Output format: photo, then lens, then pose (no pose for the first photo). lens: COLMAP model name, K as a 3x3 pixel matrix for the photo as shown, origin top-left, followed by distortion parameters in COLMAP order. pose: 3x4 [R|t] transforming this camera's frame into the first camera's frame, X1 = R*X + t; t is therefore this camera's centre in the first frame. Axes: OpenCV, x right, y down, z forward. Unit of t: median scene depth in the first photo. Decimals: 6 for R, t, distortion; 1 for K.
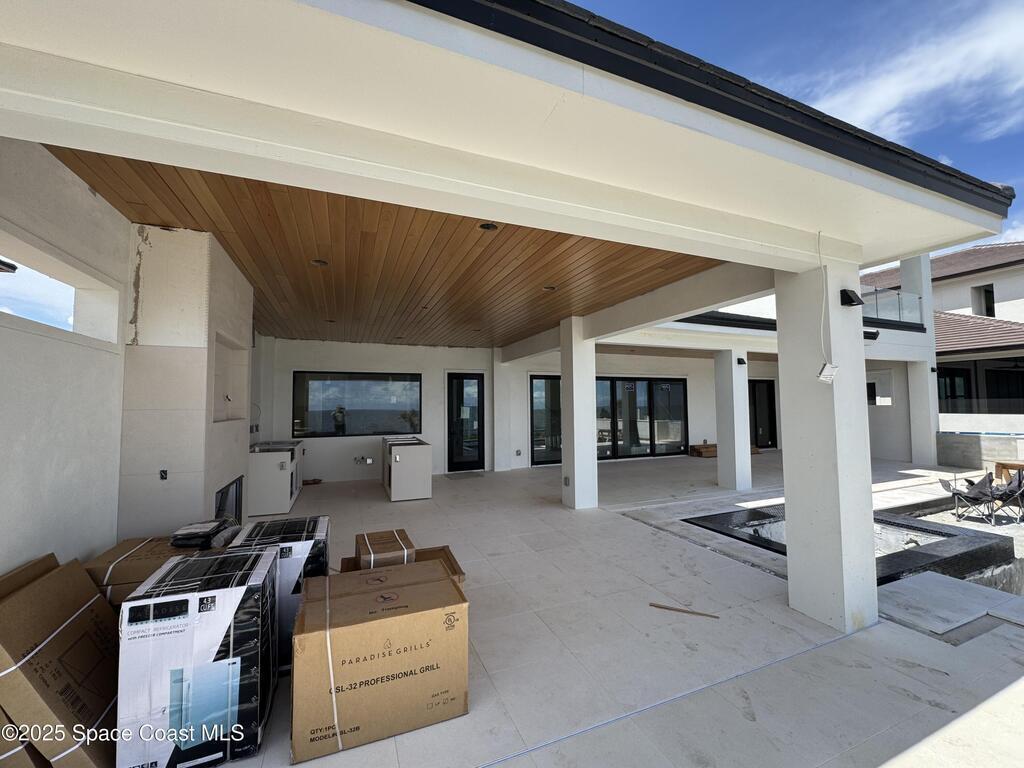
lens RADIAL K [[413.0, 0, 511.0], [0, 413.0, 381.4], [0, 0, 1]] dist [-0.002656, 0.000121]
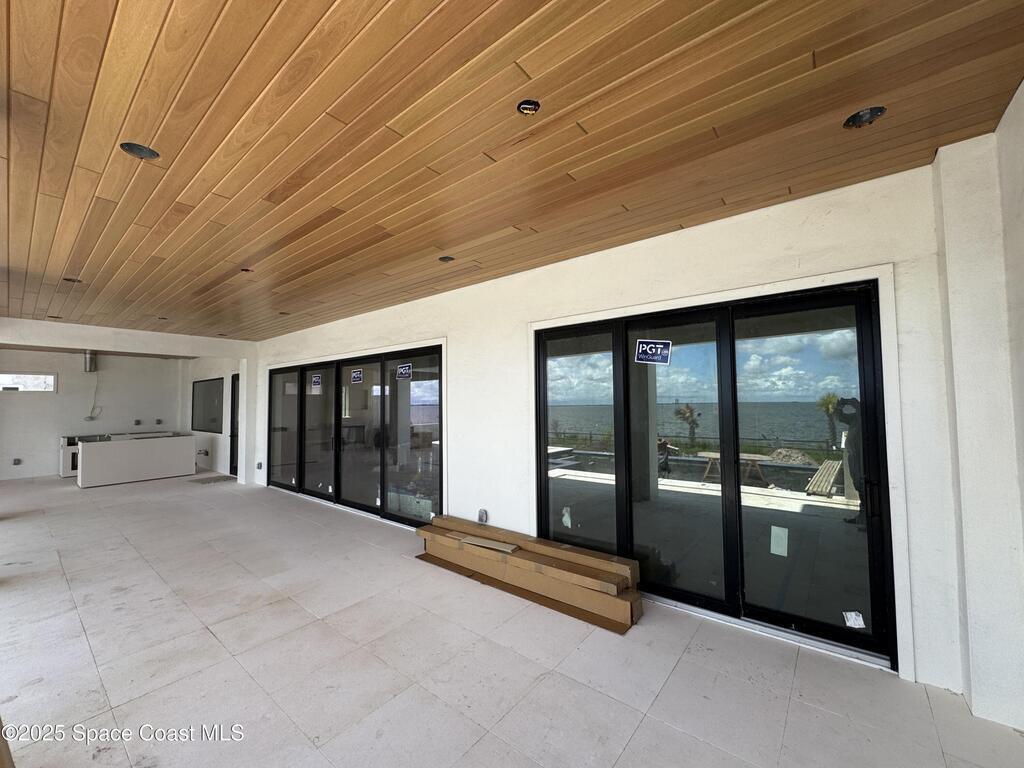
lens RADIAL K [[413.0, 0, 511.0], [0, 413.0, 381.4], [0, 0, 1]] dist [-0.002656, 0.000121]
pose [[0.471274, -0.036876, -0.881216, 1.003162], [0.059305, 0.998189, -0.010054, 0.043289], [0.879991, -0.047523, 0.472608, 1.076989]]
